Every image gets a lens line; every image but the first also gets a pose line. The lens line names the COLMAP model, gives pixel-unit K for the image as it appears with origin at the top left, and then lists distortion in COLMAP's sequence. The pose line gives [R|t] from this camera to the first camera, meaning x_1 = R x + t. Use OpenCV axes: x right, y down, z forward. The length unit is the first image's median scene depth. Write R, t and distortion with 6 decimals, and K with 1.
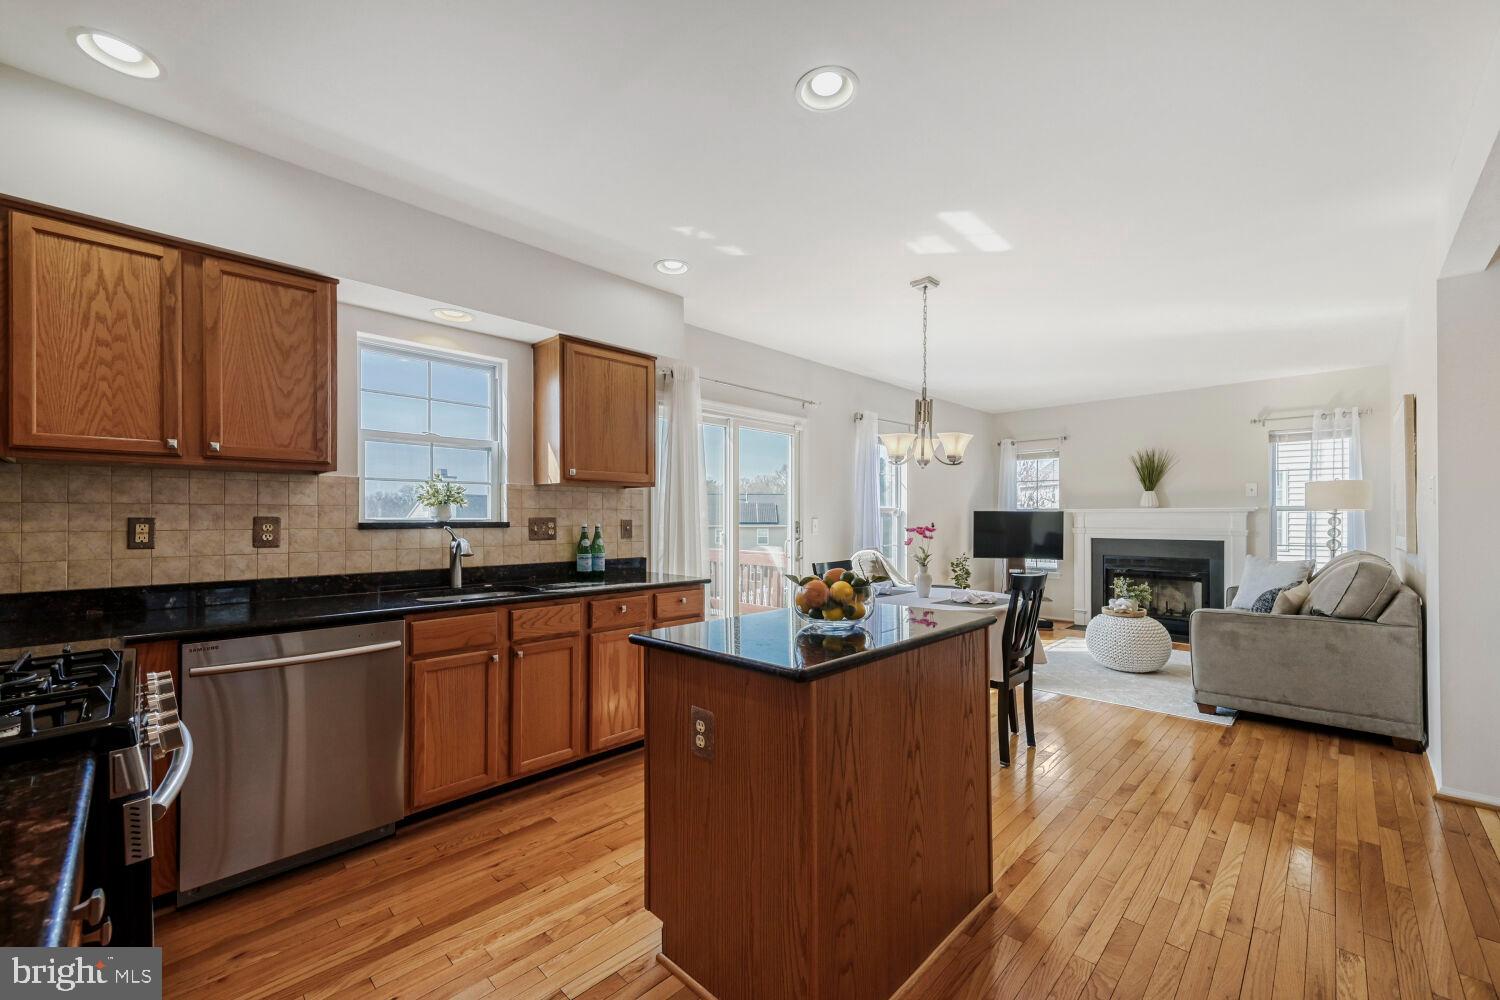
lens RADIAL K [[594.2, 0, 746.9], [0, 594.2, 518.1], [0, 0, 1]] dist [-0.000273, 0.000232]
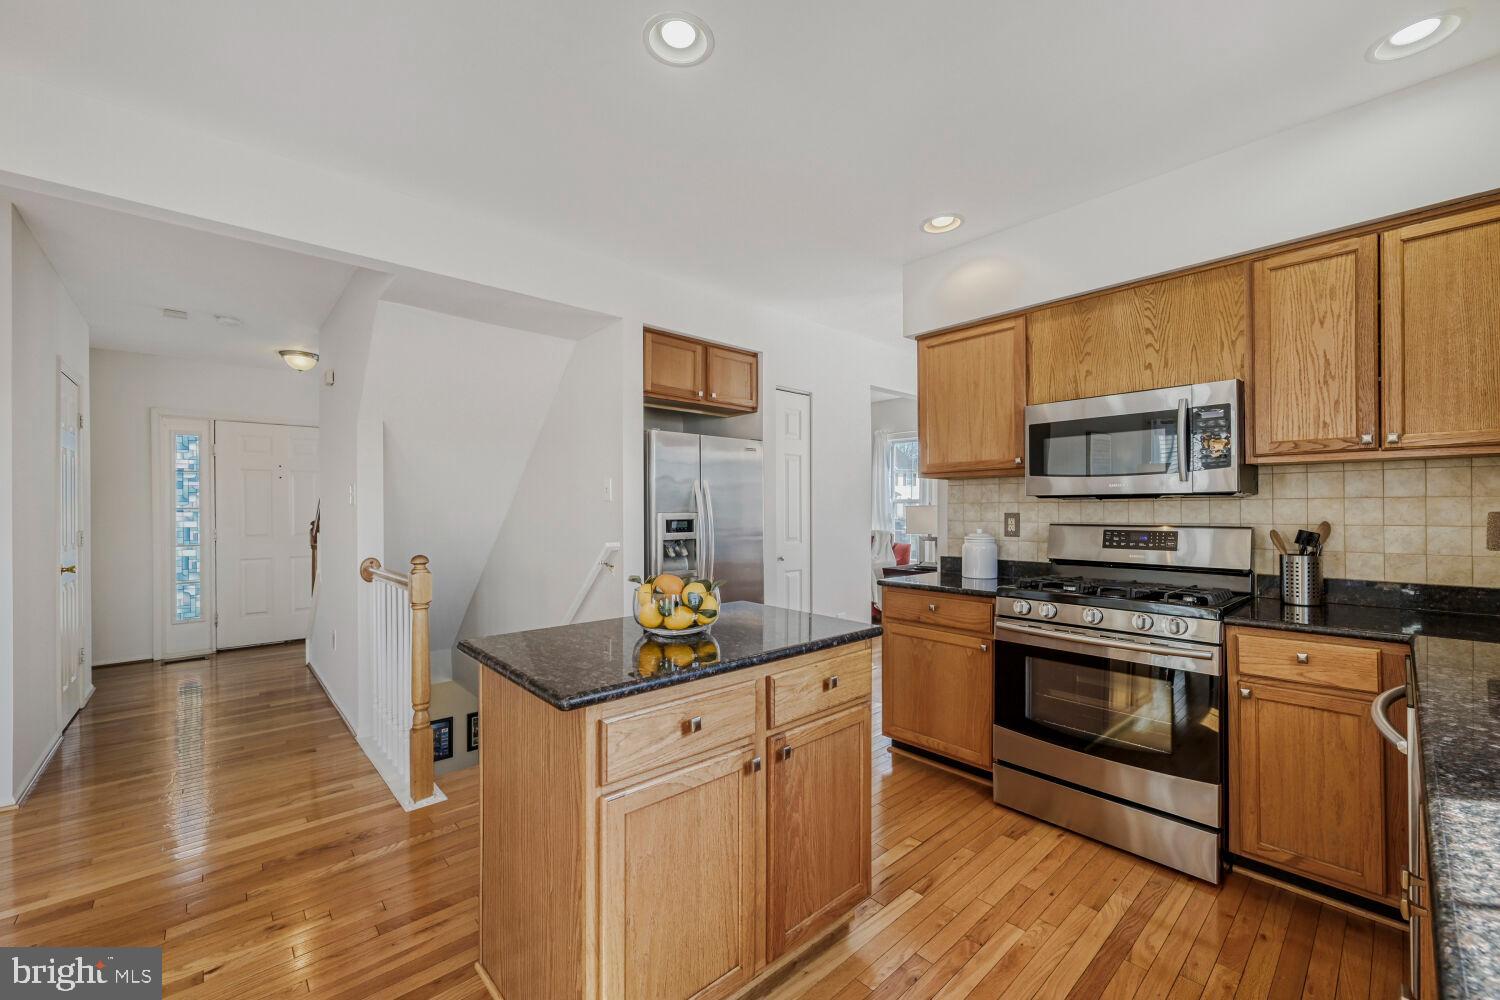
lens RADIAL K [[602.1, 0, 752.3], [0, 602.1, 509.2], [0, 0, 1]] dist [-0.000778, 0.000199]
pose [[-0.998134, 0.005628, 0.060803, -0.016904], [0.005640, 0.999984, 0.000027, -0.007650], [-0.060802, 0.000369, -0.998150, 0.993194]]
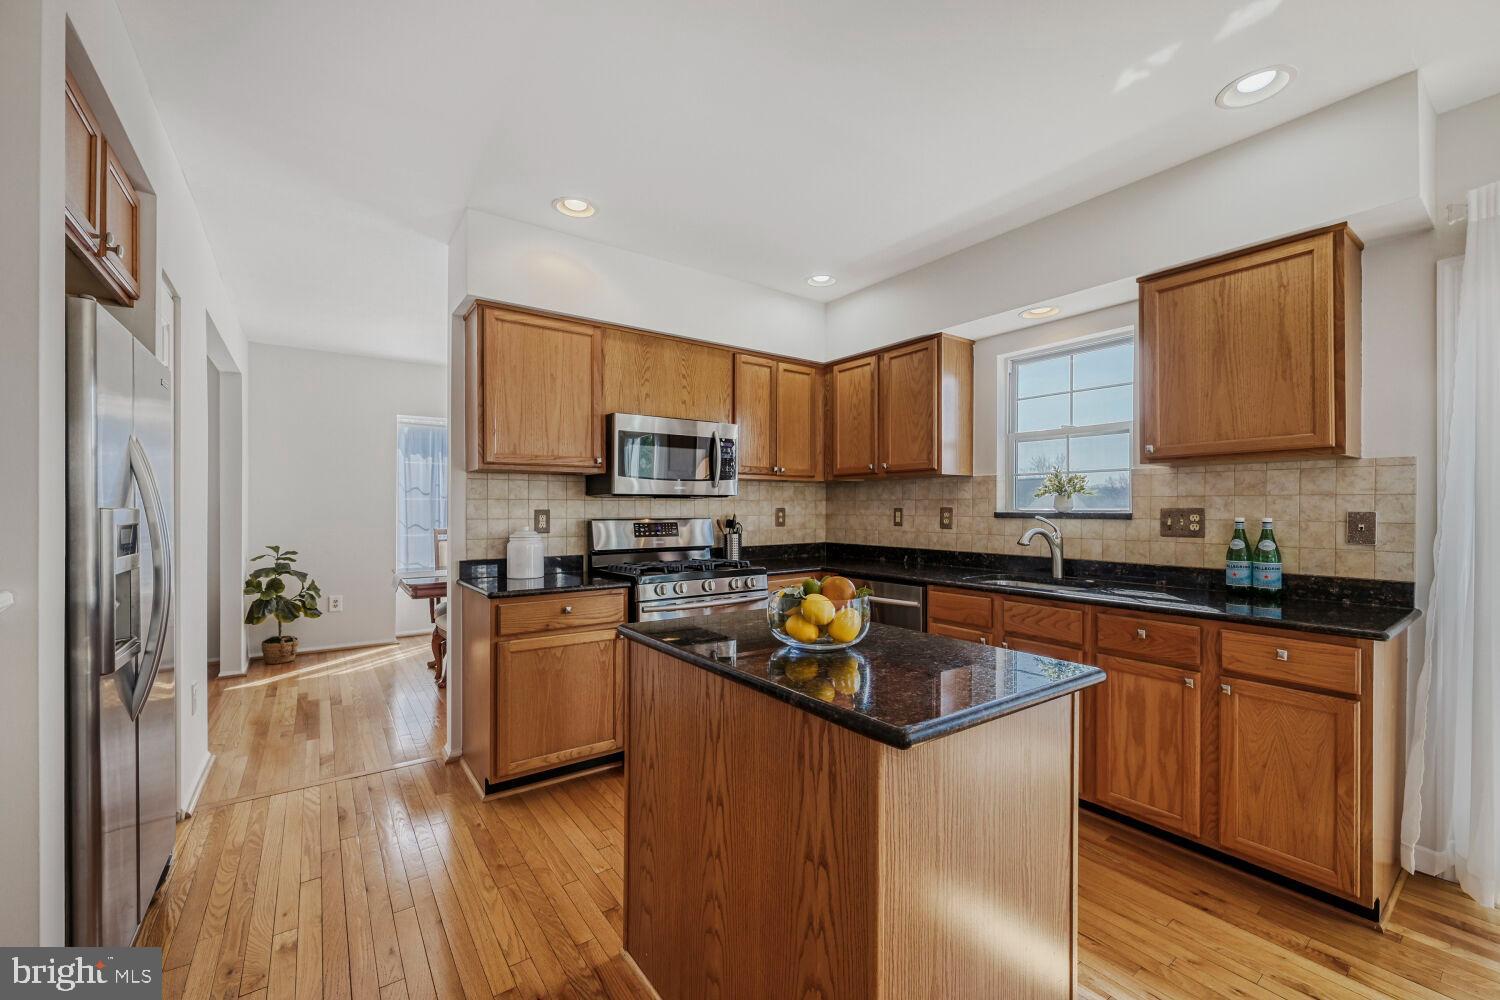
lens RADIAL K [[602.1, 0, 752.3], [0, 602.1, 509.2], [0, 0, 1]] dist [-0.000778, 0.000199]
pose [[-0.162648, 0.005150, -0.986671, 0.491098], [0.002605, 0.999985, 0.004790, -0.004357], [0.986681, -0.001792, -0.162659, 0.536152]]
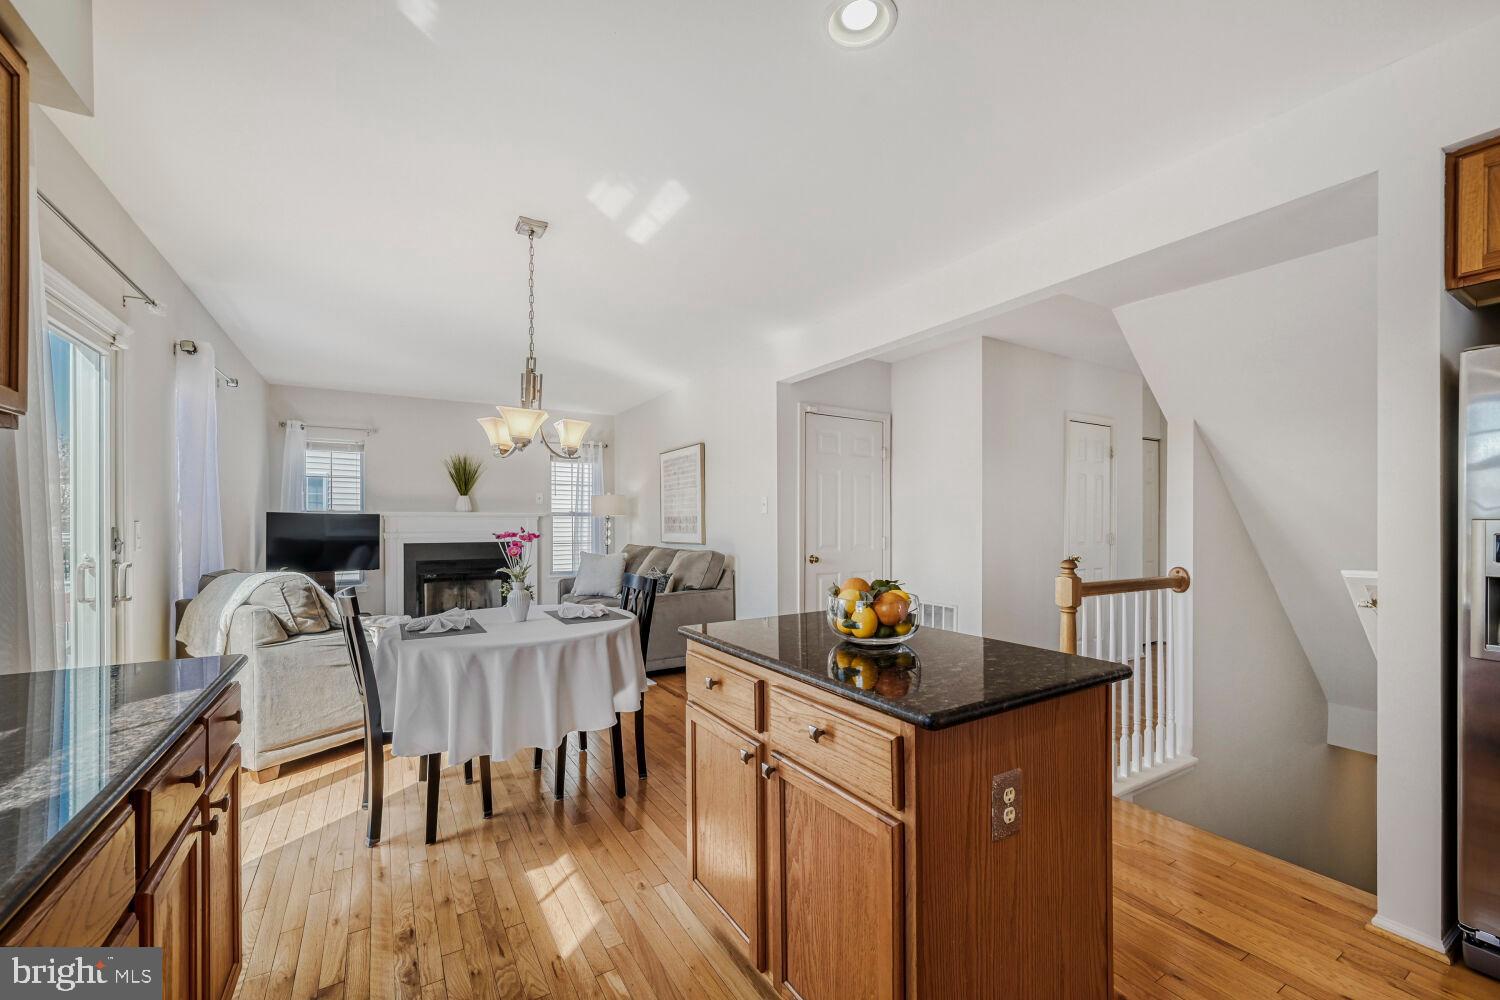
lens RADIAL K [[600.5, 0, 748.4], [0, 600.5, 523.2], [0, 0, 1]] dist [-0.001291, -0.000078]
pose [[0.236094, -0.001088, 0.971730, -0.390895], [-0.000362, 0.999999, 0.001208, 0.001338], [-0.971730, -0.000636, 0.236093, 0.497058]]
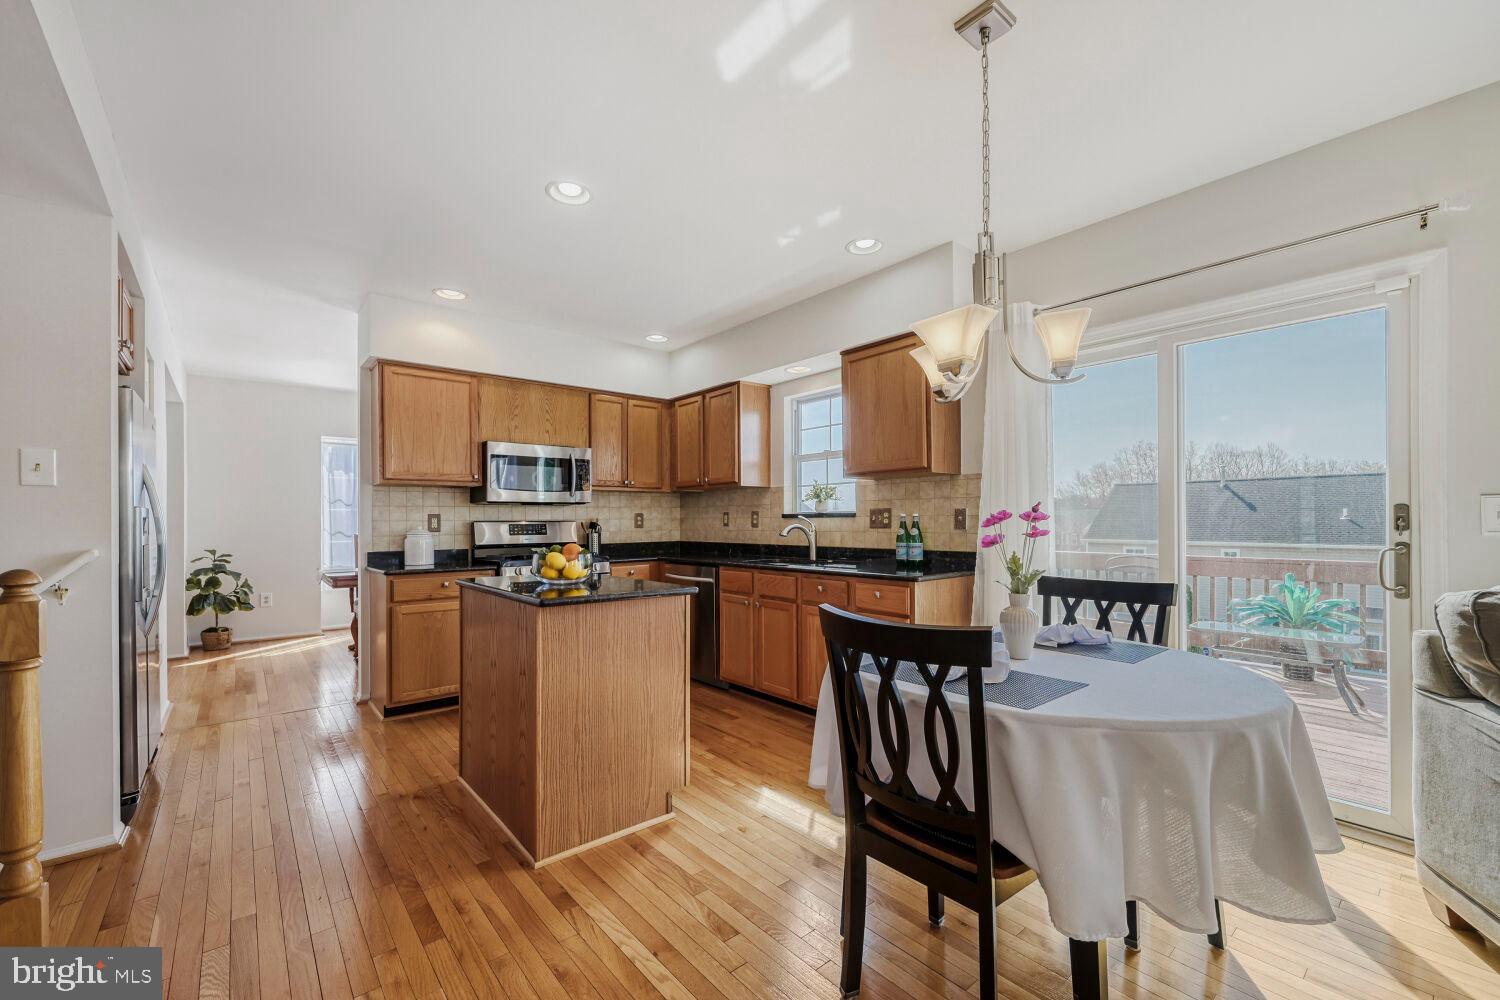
lens RADIAL K [[608.5, 0, 742.2], [0, 608.5, 520.6], [0, 0, 1]] dist [-0.000280, -0.000051]
pose [[-0.098371, 0.002931, -0.995146, 0.780174], [0.009893, 0.999949, 0.001967, 0.016310], [0.995101, -0.009652, -0.098395, 0.797344]]
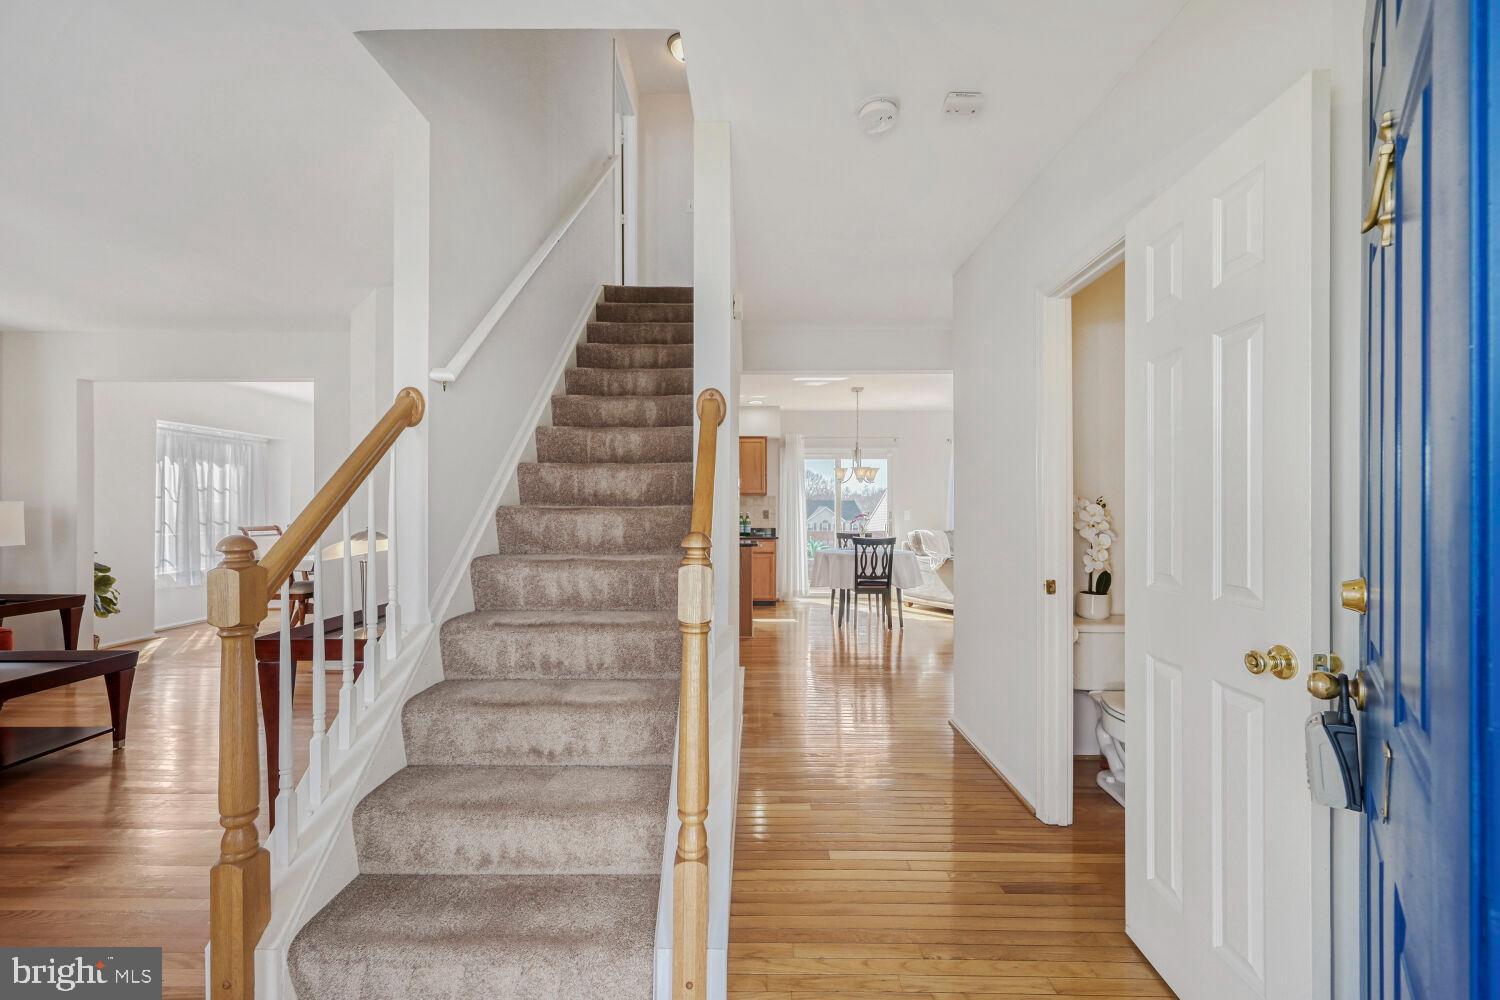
lens RADIAL K [[602.1, 0, 752.3], [0, 602.1, 509.2], [0, 0, 1]] dist [-0.000778, 0.000199]
pose [[0.701373, 0.004432, -0.712781, 1.380359], [-0.001238, 0.999987, 0.005000, -0.012307], [0.712793, -0.002624, 0.701369, -0.592538]]
